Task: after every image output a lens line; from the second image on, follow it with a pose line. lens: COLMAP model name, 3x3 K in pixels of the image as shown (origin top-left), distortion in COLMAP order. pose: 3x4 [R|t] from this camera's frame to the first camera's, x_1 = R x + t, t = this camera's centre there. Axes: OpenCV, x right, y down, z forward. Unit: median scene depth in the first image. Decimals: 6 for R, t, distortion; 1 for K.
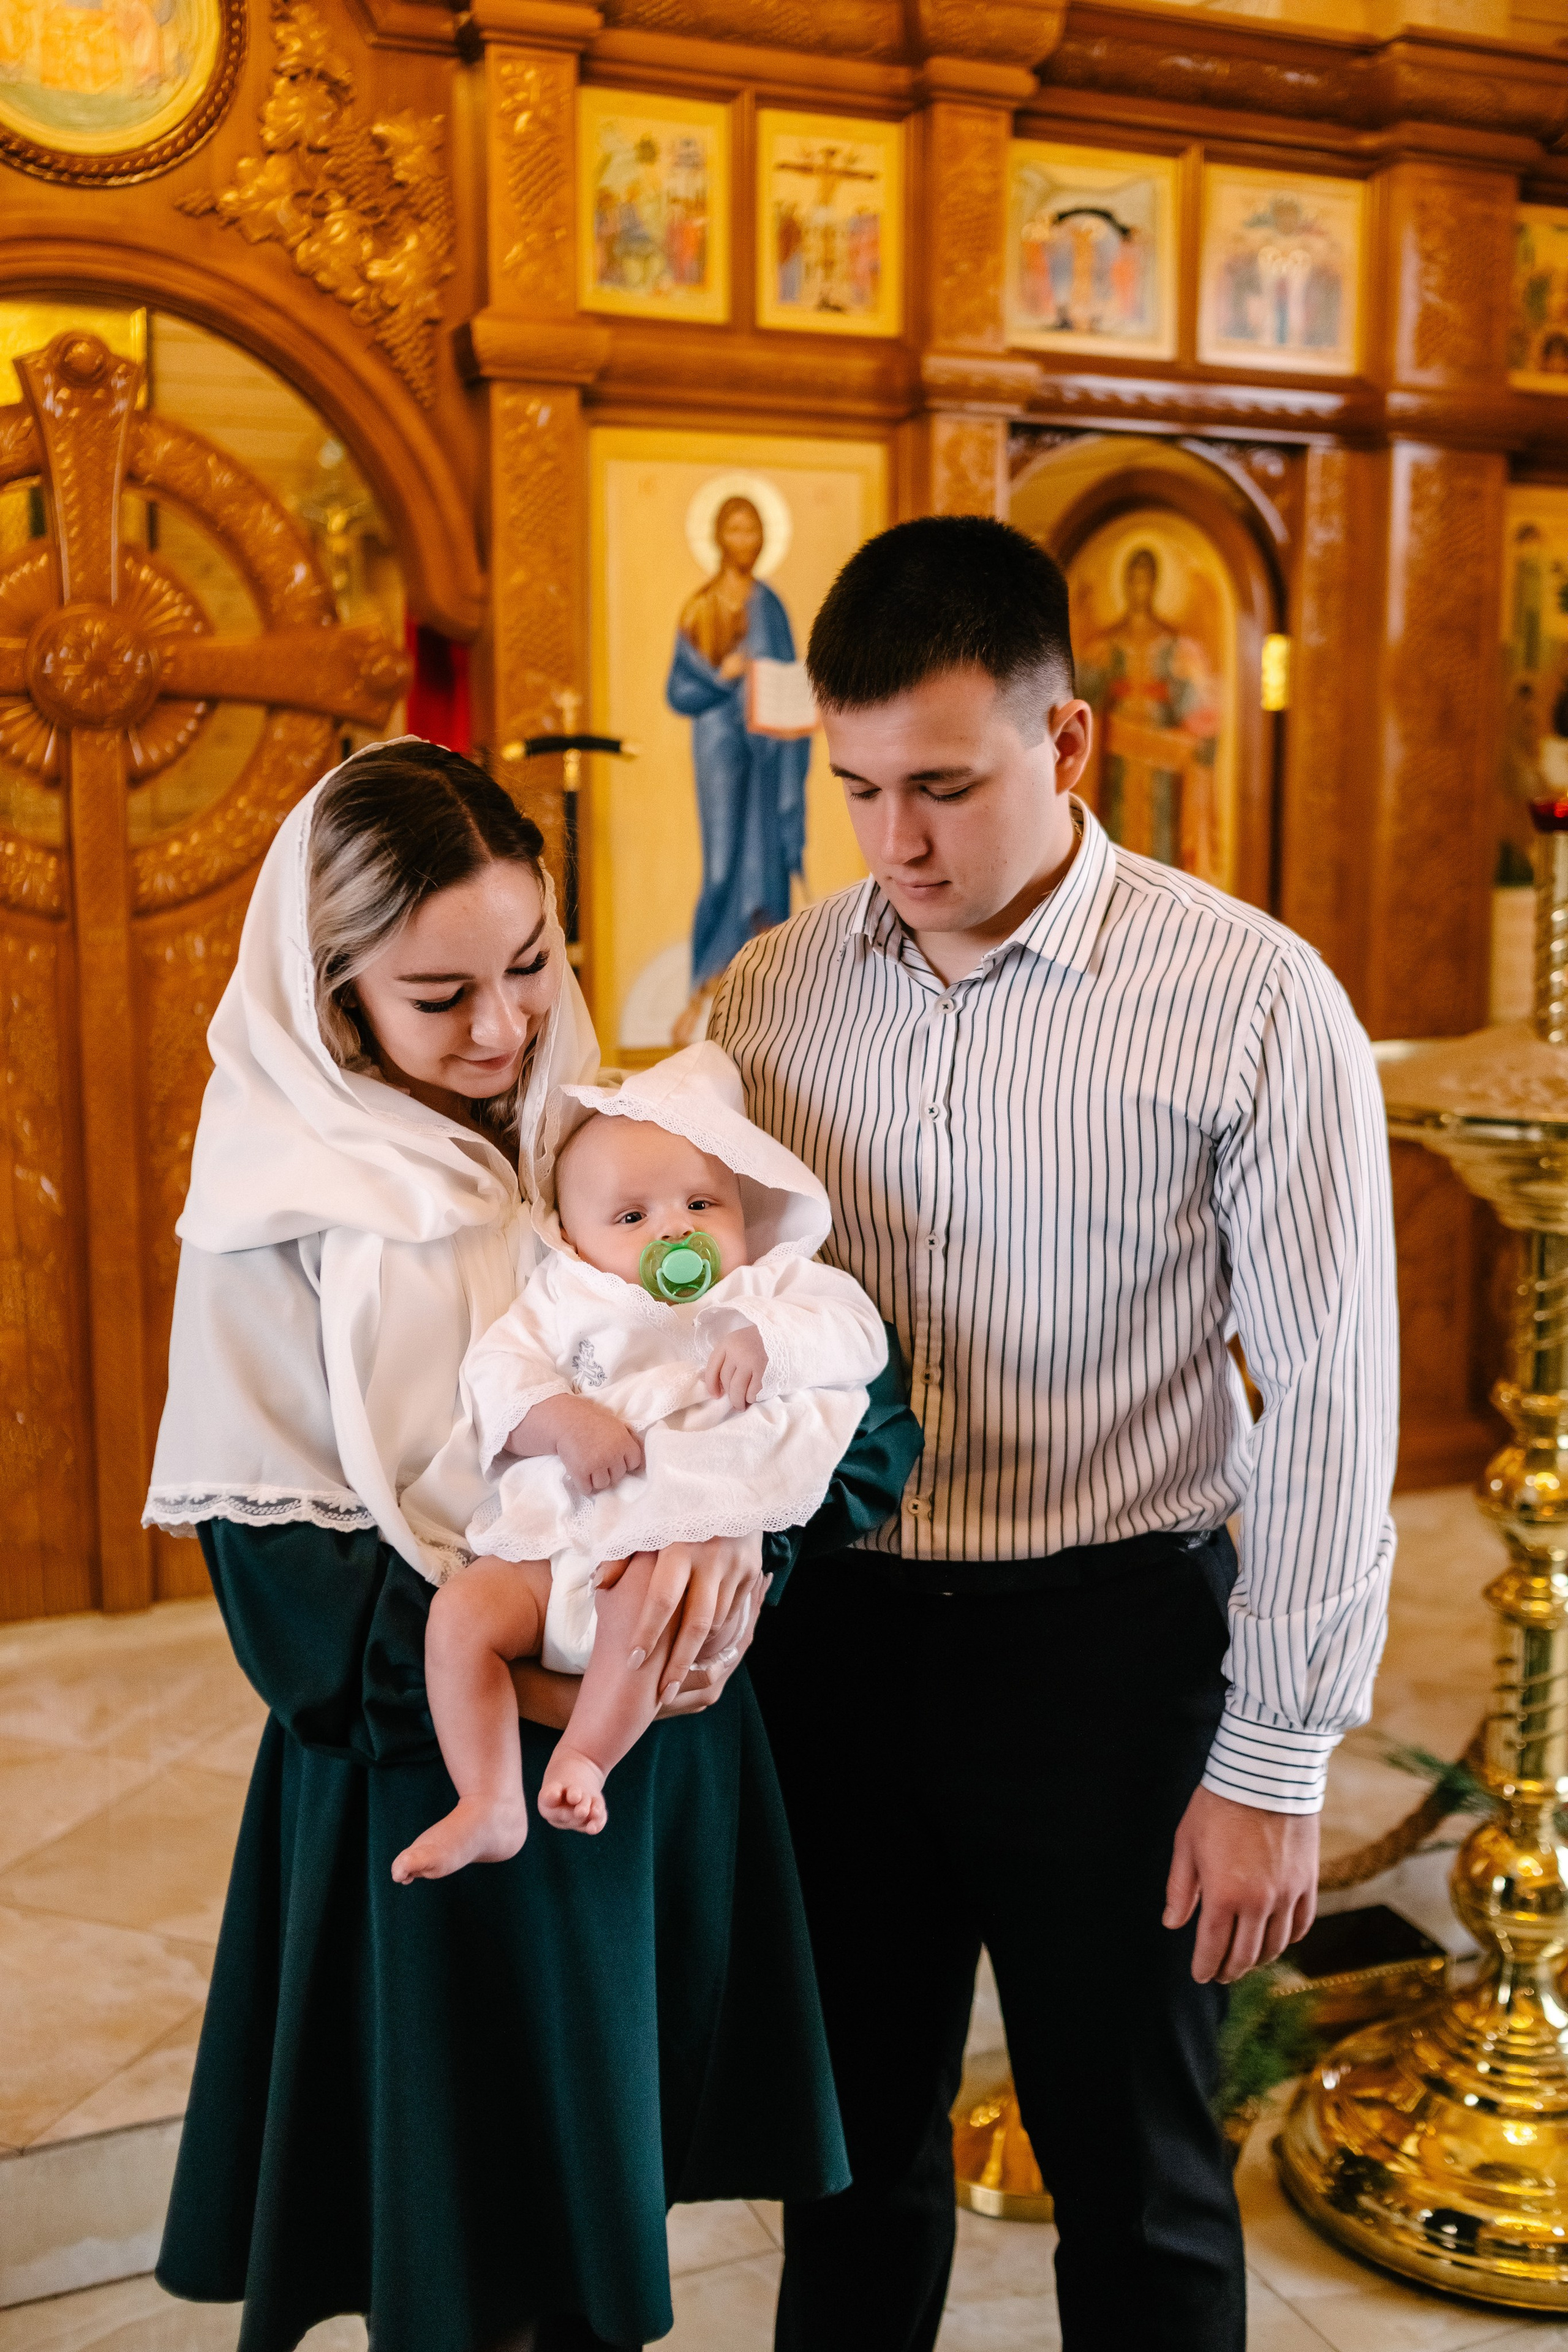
lens RADIAL K [[2566.4, 0, 866.1], [0, 2566.4, 1081.9], [0, 0, 1]] dist [-0.009992, 0.043399]
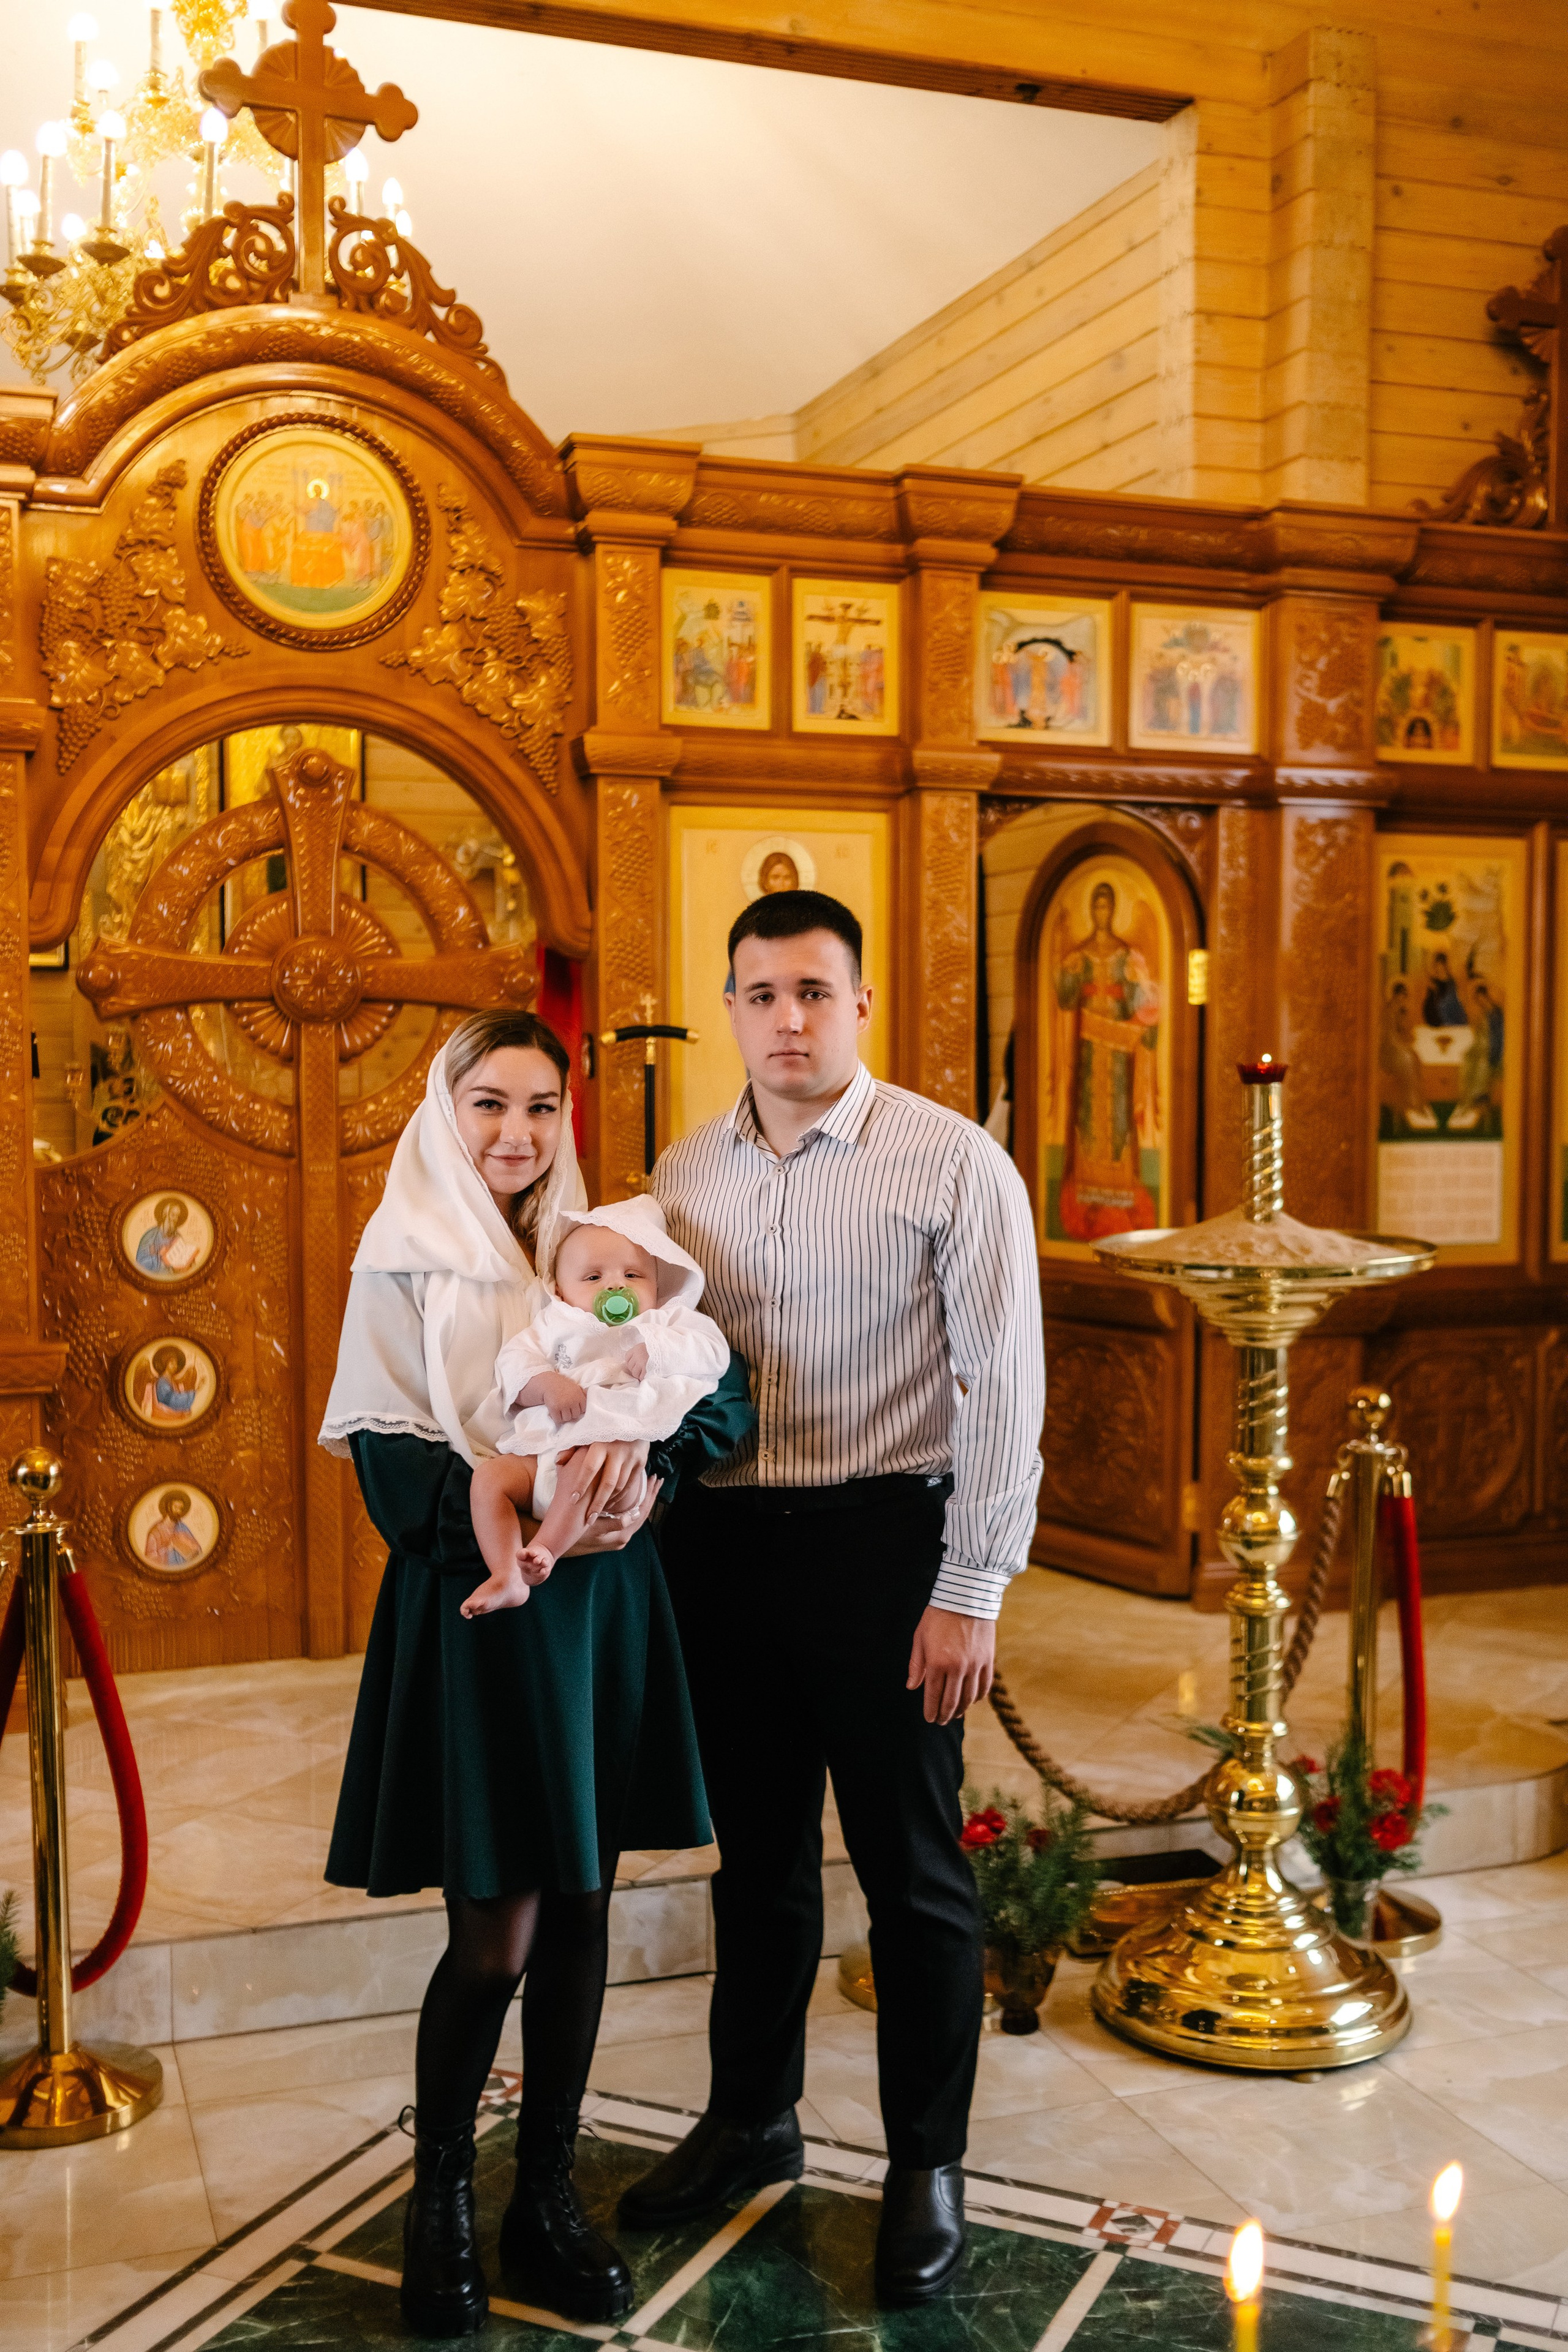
lens RADIAL K [[2423.0, 0, 820.5], [0, 2423.0, 1202.2], [0, 0, 1]] dist [-0.012634, 0.022876]
pose [[0.996060, 0.000962, -0.088675, 0.093443], [-0.006785, 0.997837, -0.065393, 0.046090], [0.088420, 0.065737, 0.993912, -0.293988]]
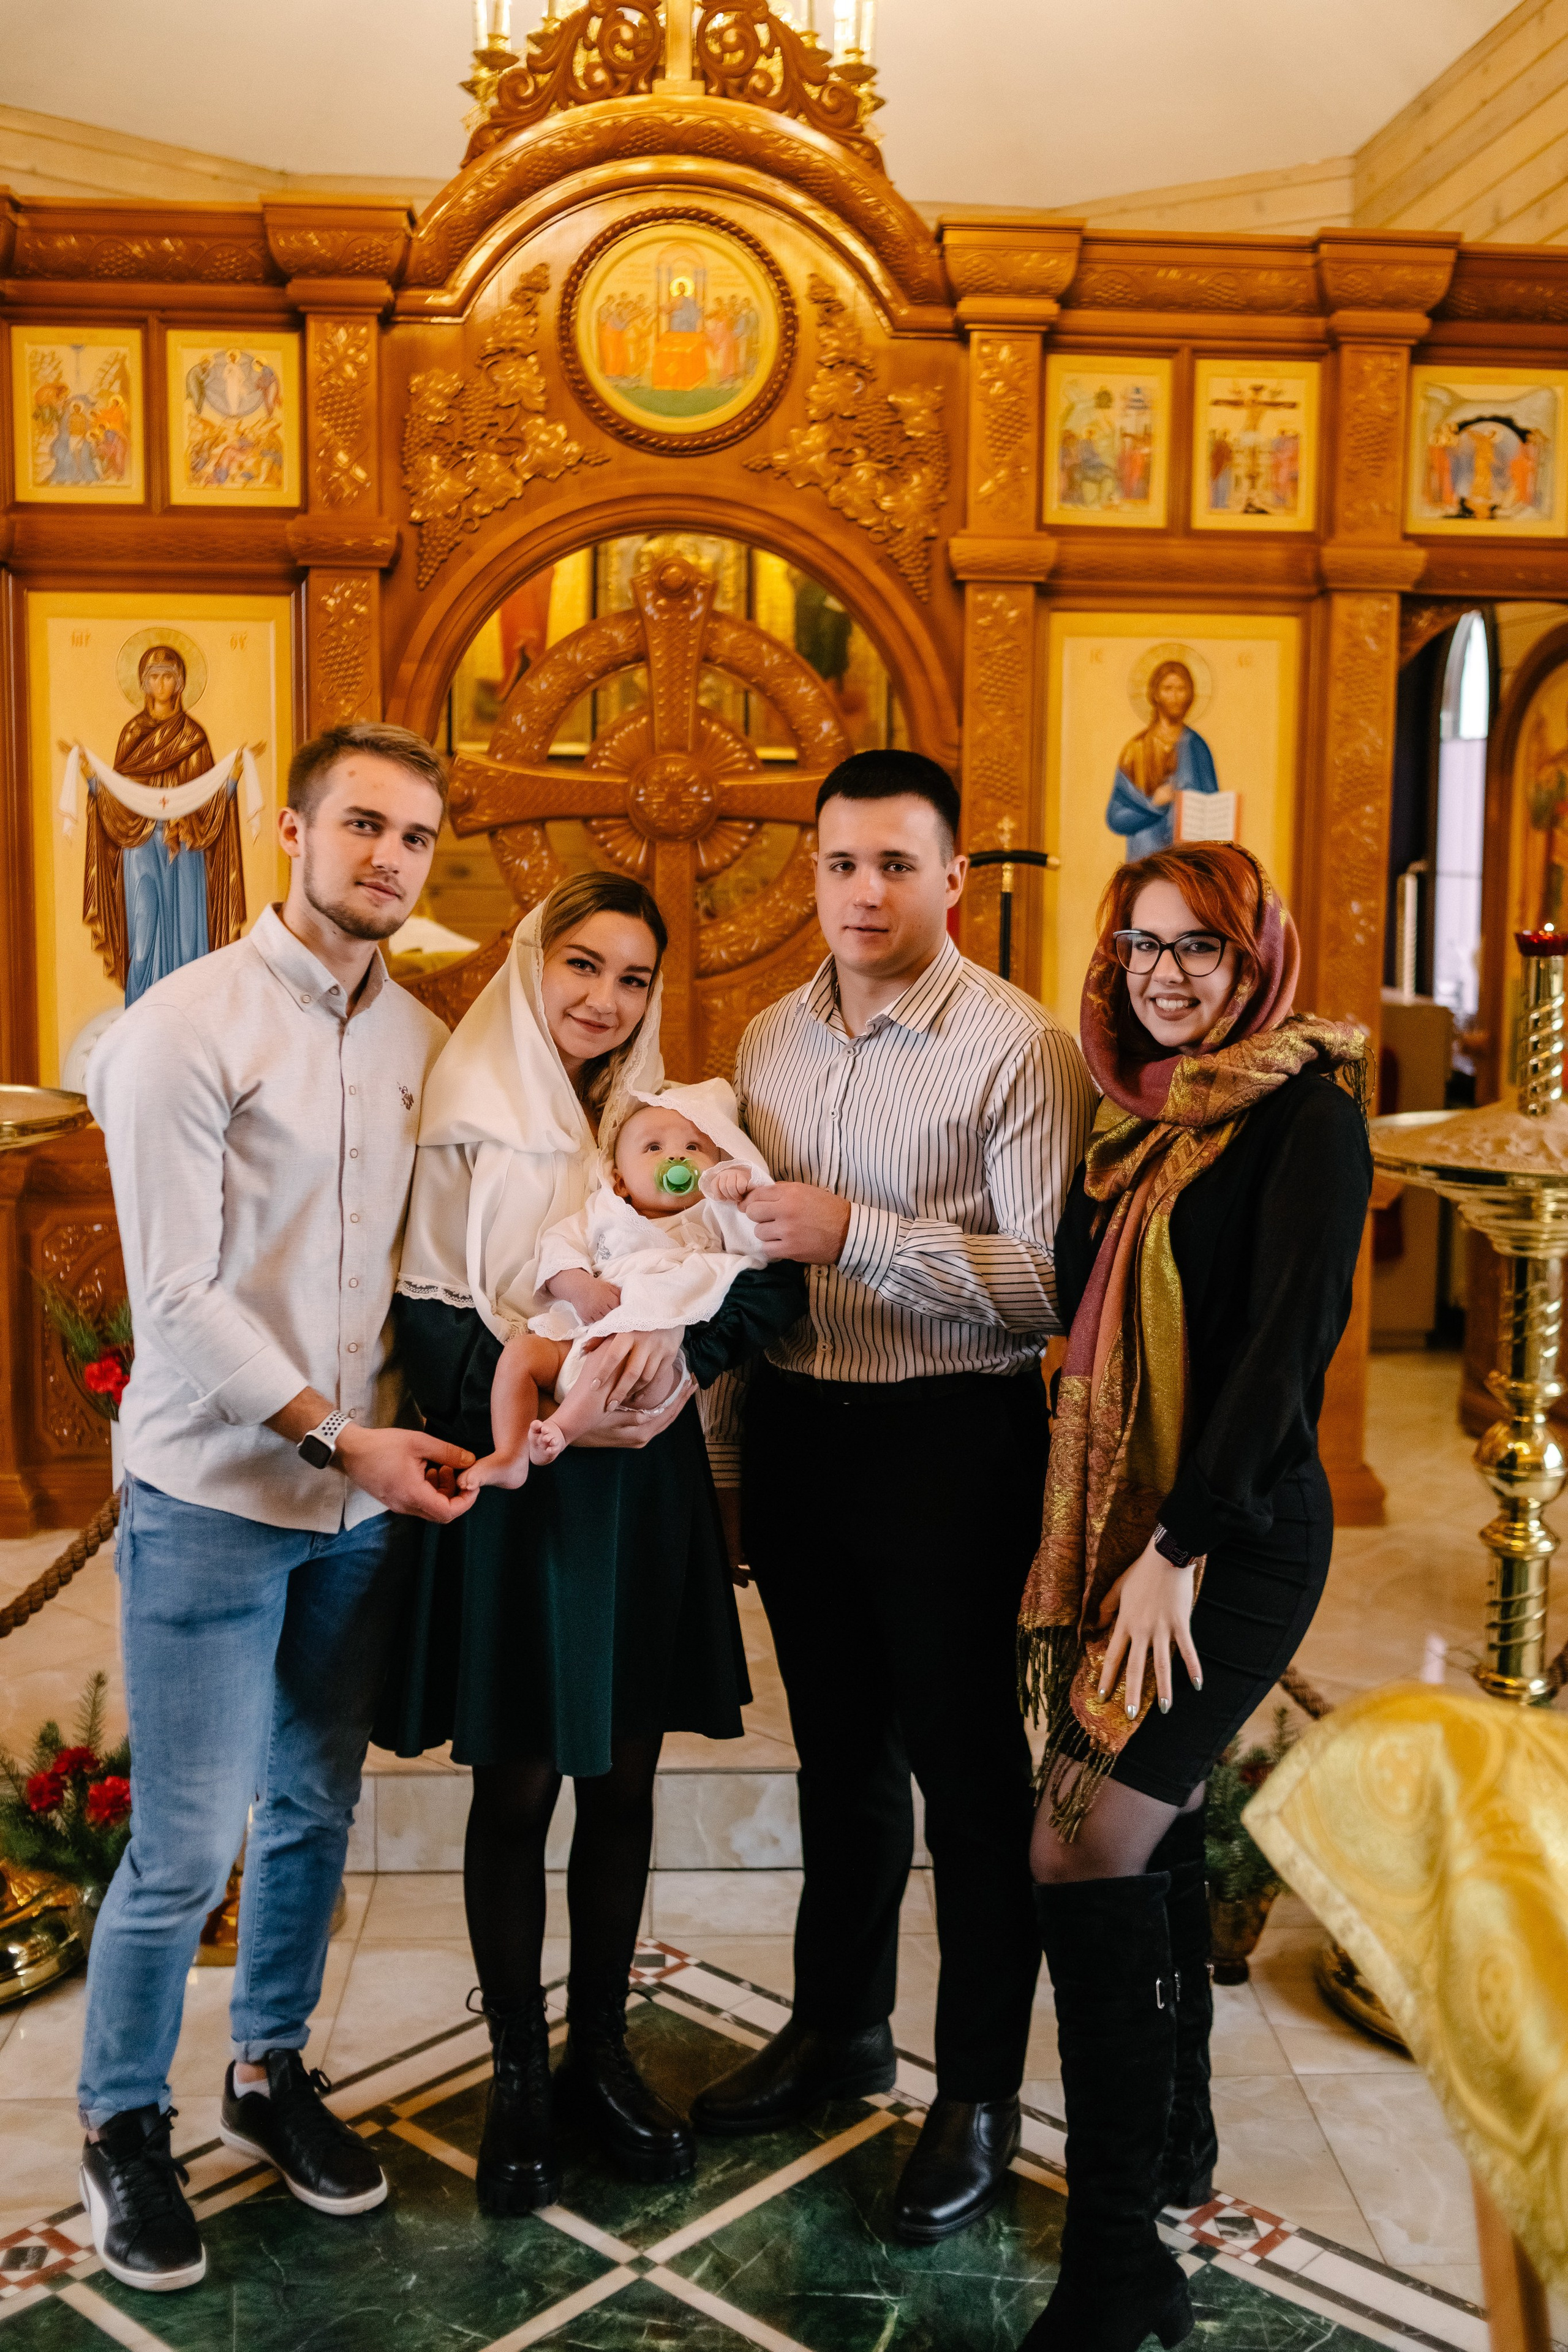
lens RADIAL K [[2496.9, 0, 841.3], [0, 2496.9, 1089.2], [0, 0, 1]] dist [-0.009460, 0.030135]
pose [[0.932176, 0.049592, -0.358592, 0.266853], [-0.056852, 0.998335, -0.009722, 0.004159], [0.357512, 0.029449, 0.933444, -0.217033]]
